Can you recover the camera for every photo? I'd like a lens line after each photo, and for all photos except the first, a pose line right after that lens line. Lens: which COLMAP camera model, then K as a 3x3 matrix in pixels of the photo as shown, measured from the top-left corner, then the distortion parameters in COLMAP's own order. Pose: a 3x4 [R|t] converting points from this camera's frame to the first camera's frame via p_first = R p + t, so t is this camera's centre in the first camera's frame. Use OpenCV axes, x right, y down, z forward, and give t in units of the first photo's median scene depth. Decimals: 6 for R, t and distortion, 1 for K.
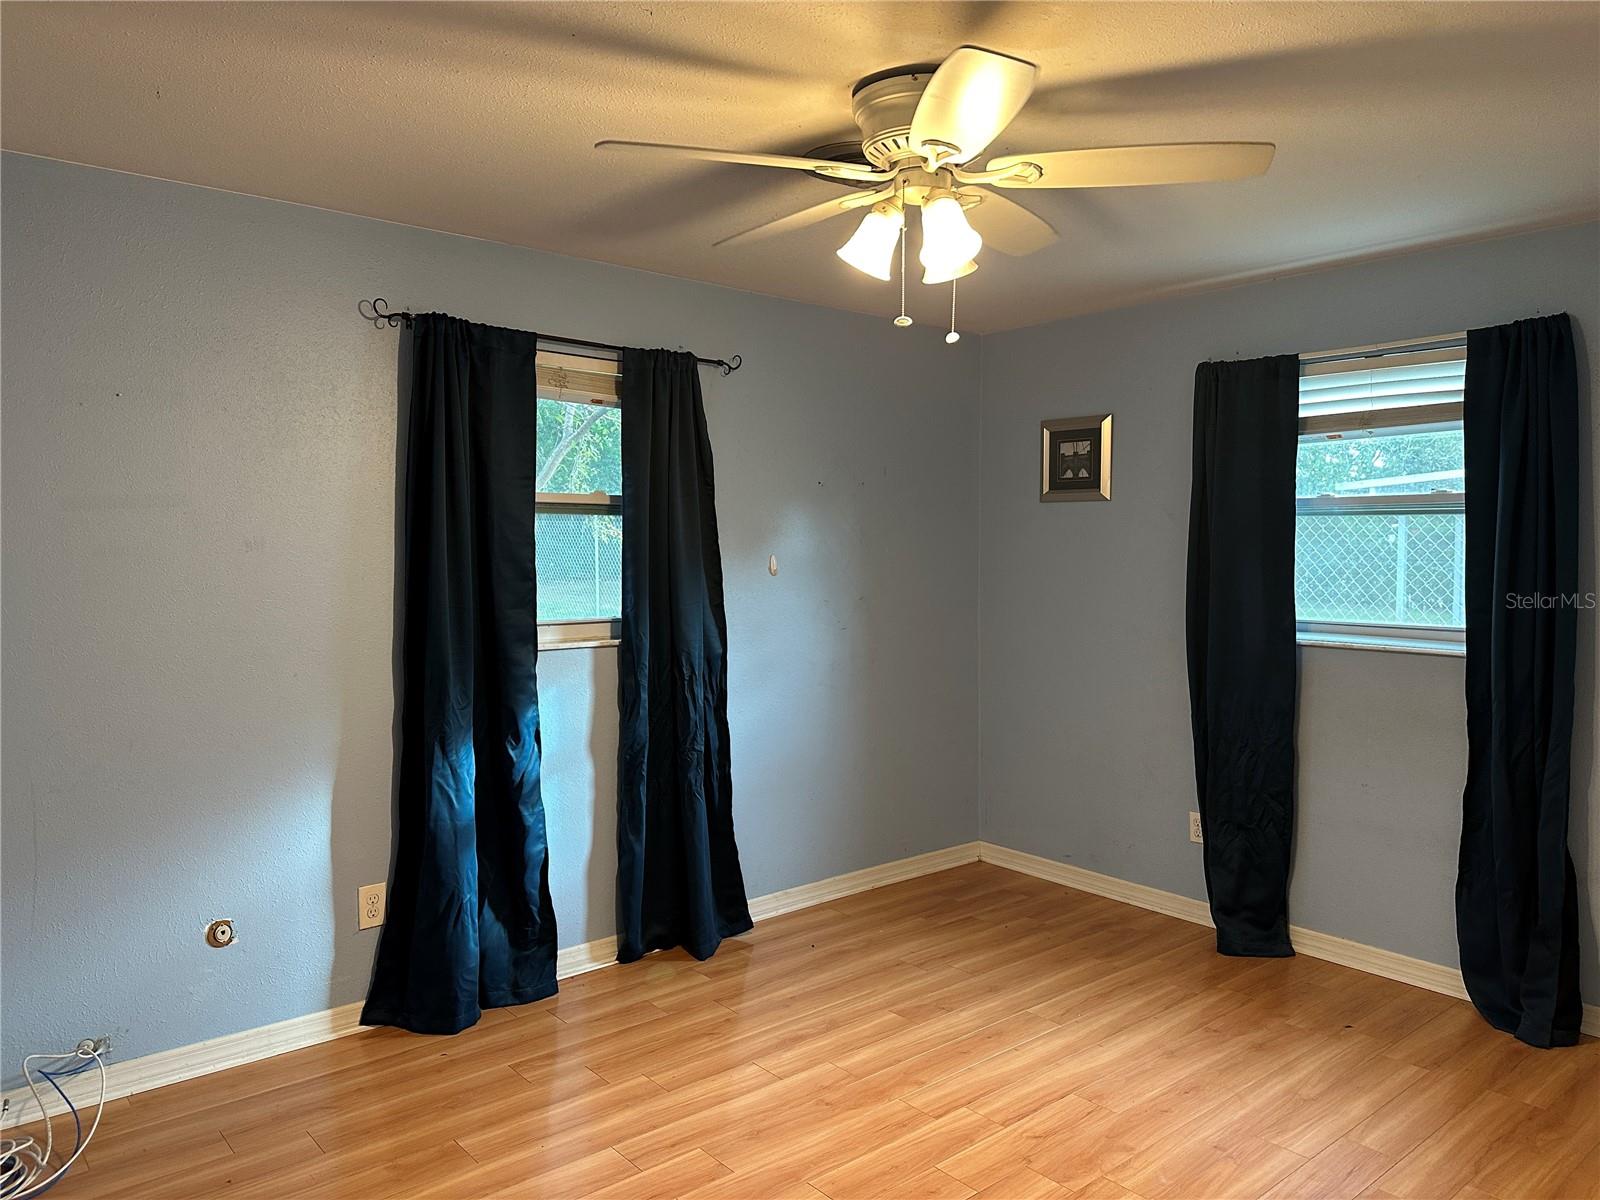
lens RADIAL K [[1126.5, 0, 805.9], [0, 1126.5, 597.4], [0, 0, 1]] dist [0.057379, -0.065346]
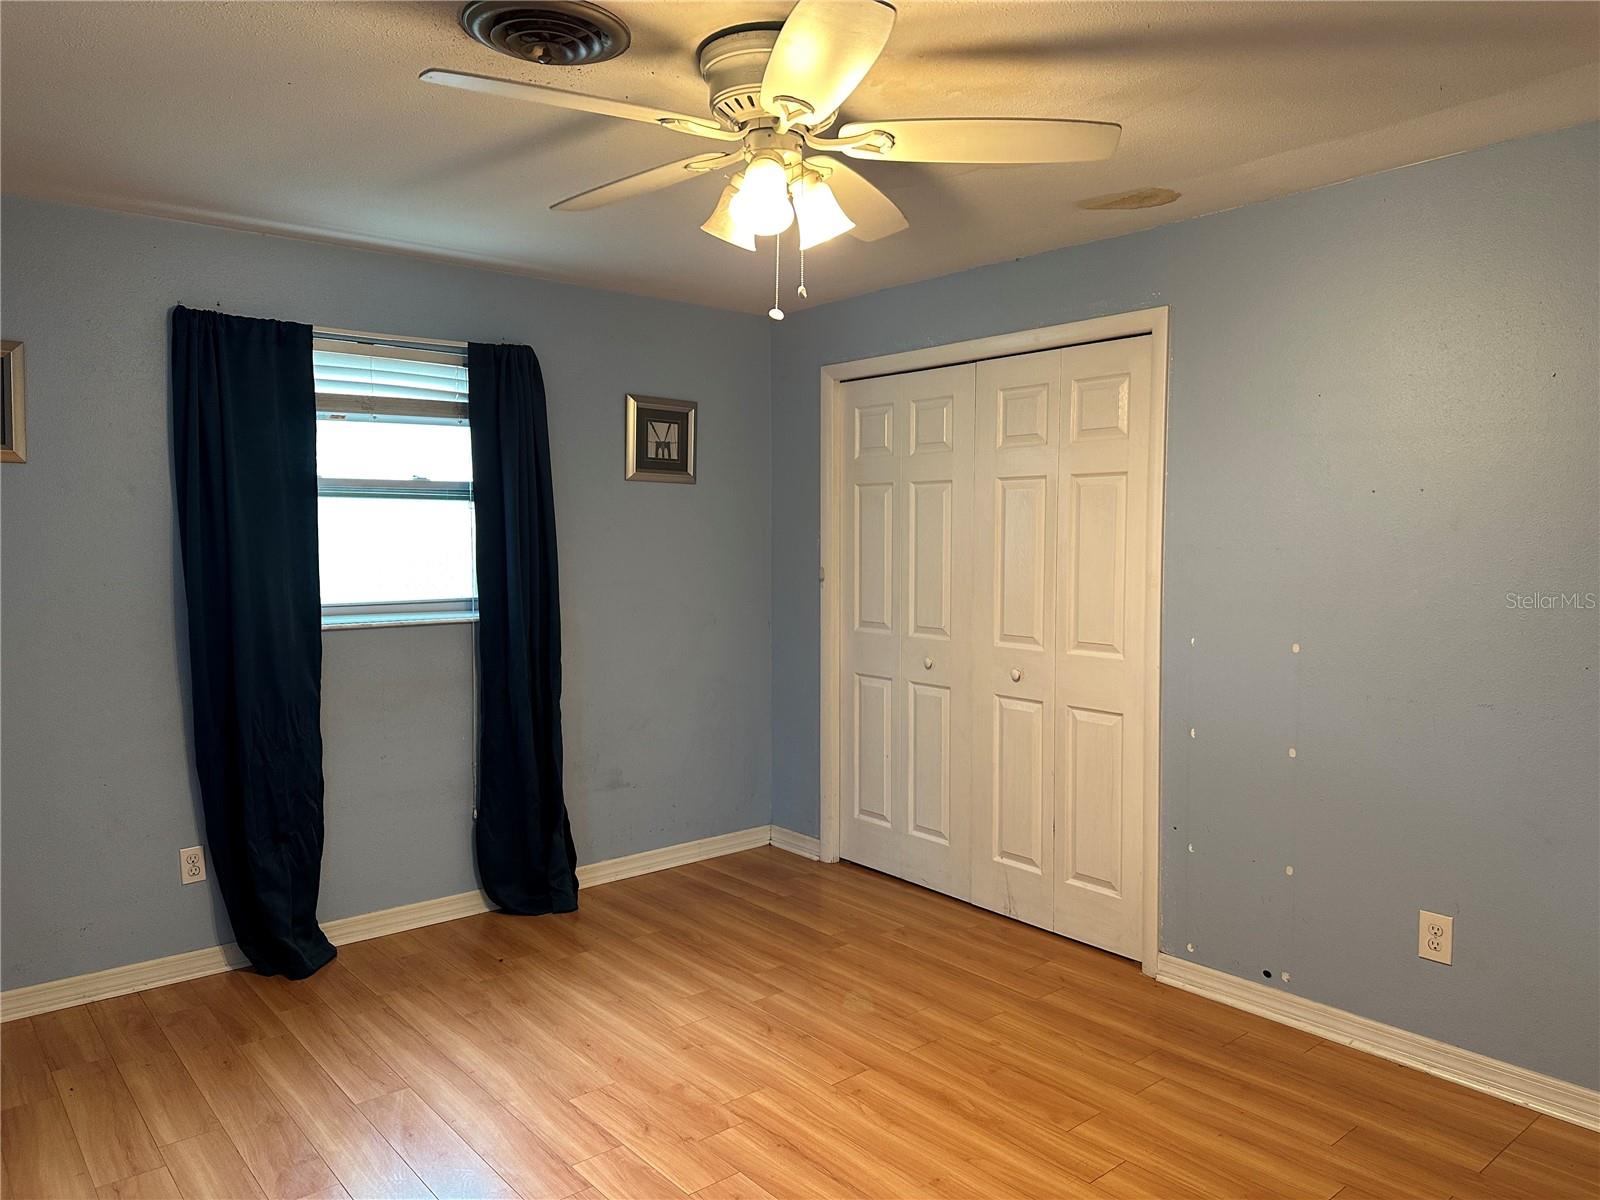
lens RADIAL K [[1126.5, 0, 805.2], [0, 1126.5, 594.8], [0, 0, 1]] dist [0.057379, -0.065346]
pose [[0.006227, -0.056512, 0.998383, -0.574102], [0.047507, 0.997291, 0.056153, -0.025110], [-0.998851, 0.047081, 0.008895, 0.641540]]
